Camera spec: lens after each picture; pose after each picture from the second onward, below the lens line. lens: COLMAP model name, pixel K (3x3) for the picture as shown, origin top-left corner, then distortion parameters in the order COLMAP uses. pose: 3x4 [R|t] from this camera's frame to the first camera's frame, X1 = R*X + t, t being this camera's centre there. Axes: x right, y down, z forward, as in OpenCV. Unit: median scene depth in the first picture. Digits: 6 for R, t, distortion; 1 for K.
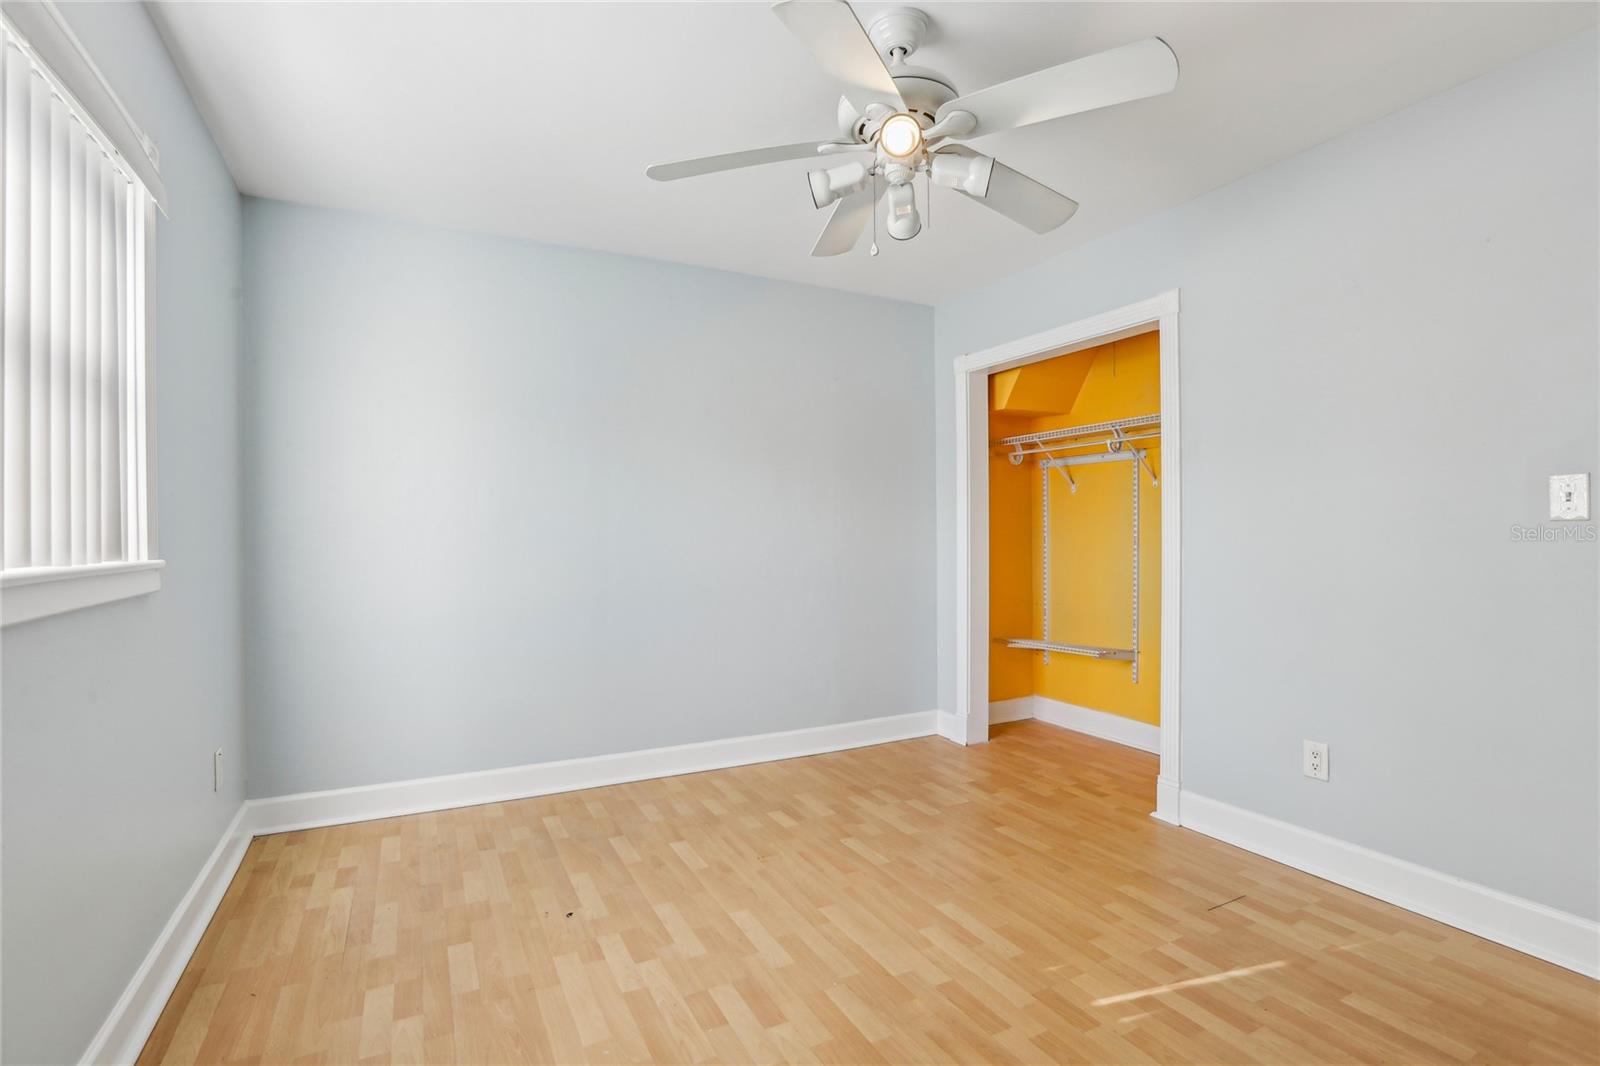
lens RADIAL K [[754.2, 0, 792.5], [0, 754.2, 535.1], [0, 0, 1]] dist [-0.049547, 0.020405]
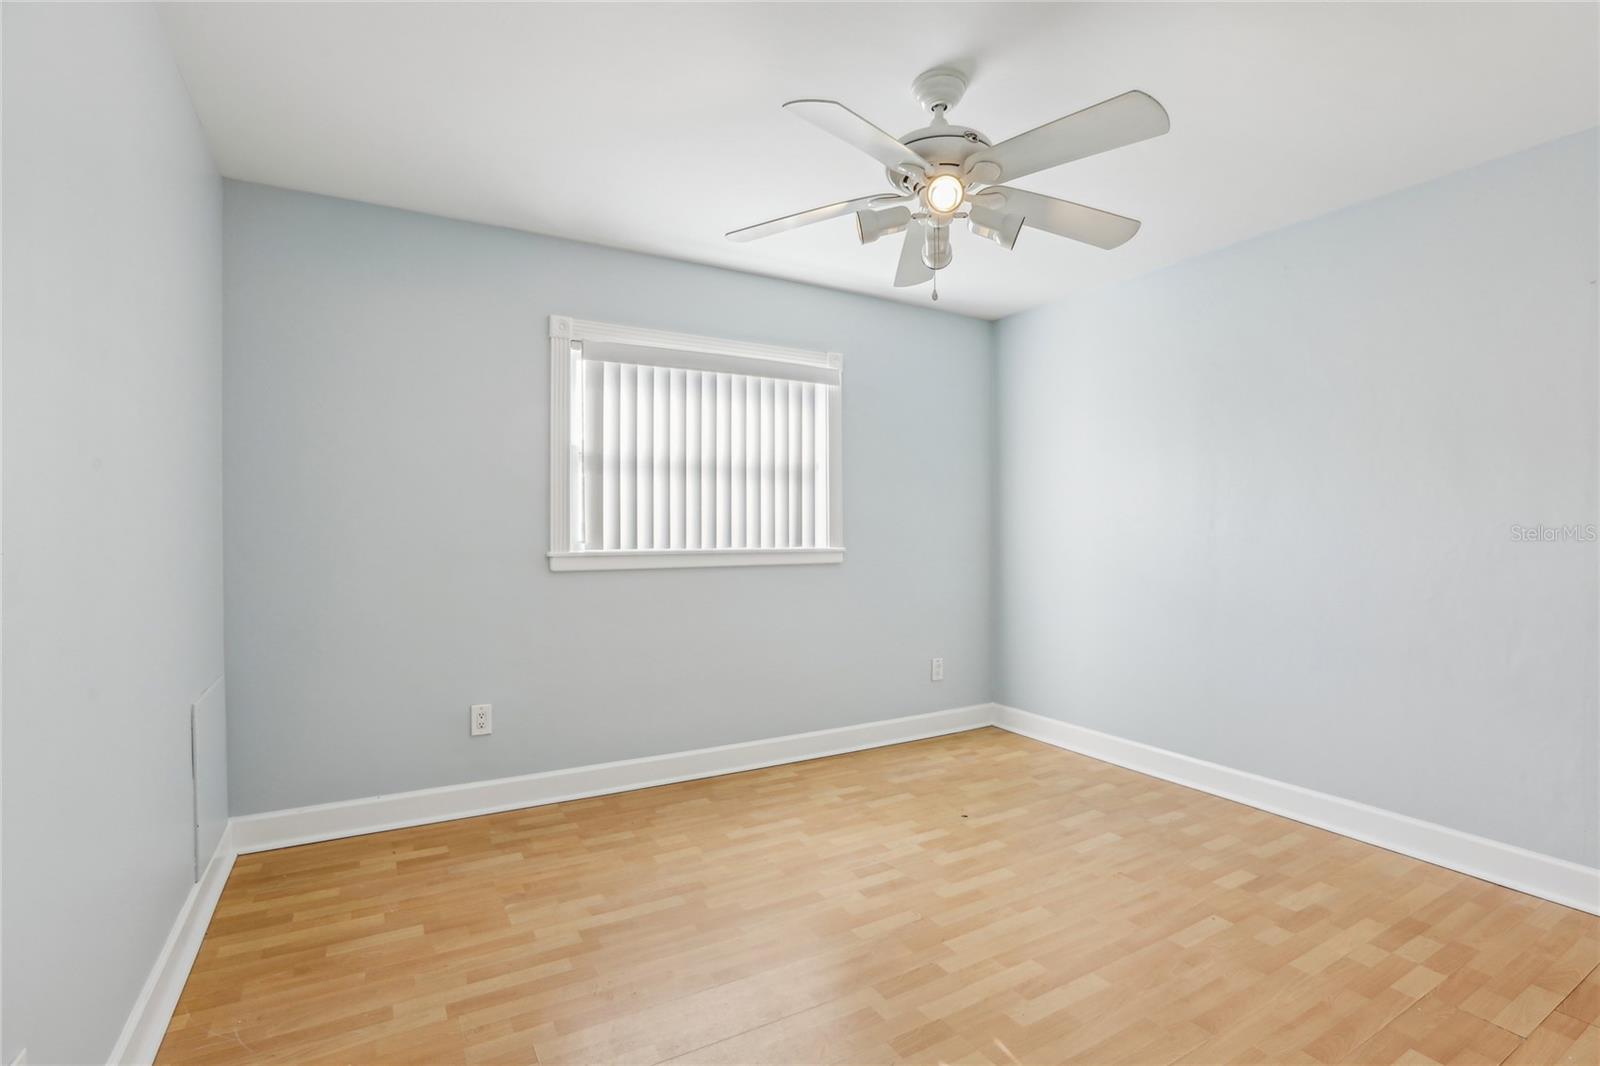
lens RADIAL K [[754.2, 0, 799.3], [0, 754.2, 526.4], [0, 0, 1]] dist [-0.049547, 0.020405]
pose [[0.045021, 0.000724, -0.998986, 1.117946], [-0.002771, 0.999996, 0.000600, -0.024154], [0.998982, 0.002741, 0.045023, 0.665875]]
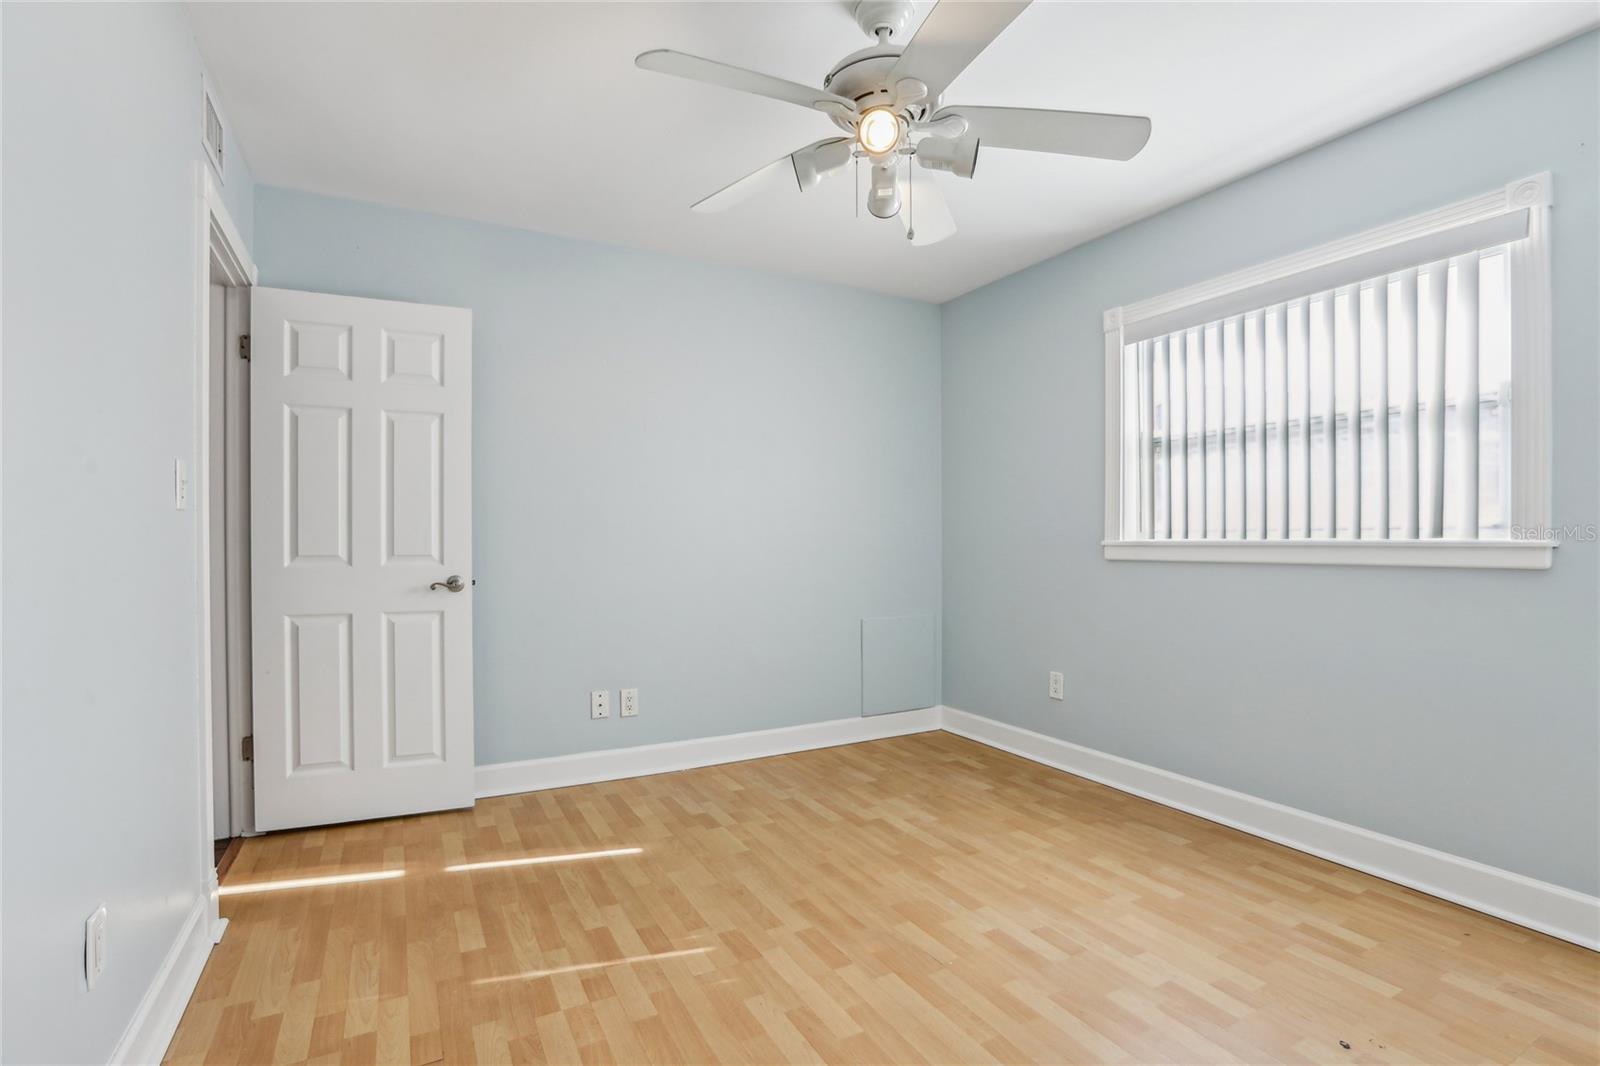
lens RADIAL K [[754.2, 0, 794.8], [0, 754.2, 536.3], [0, 0, 1]] dist [-0.049547, 0.020405]
pose [[-0.999835, 0.005596, -0.017289, 0.253202], [0.005623, 0.999983, -0.001529, 0.019757], [0.017280, -0.001626, -0.999849, 1.789219]]
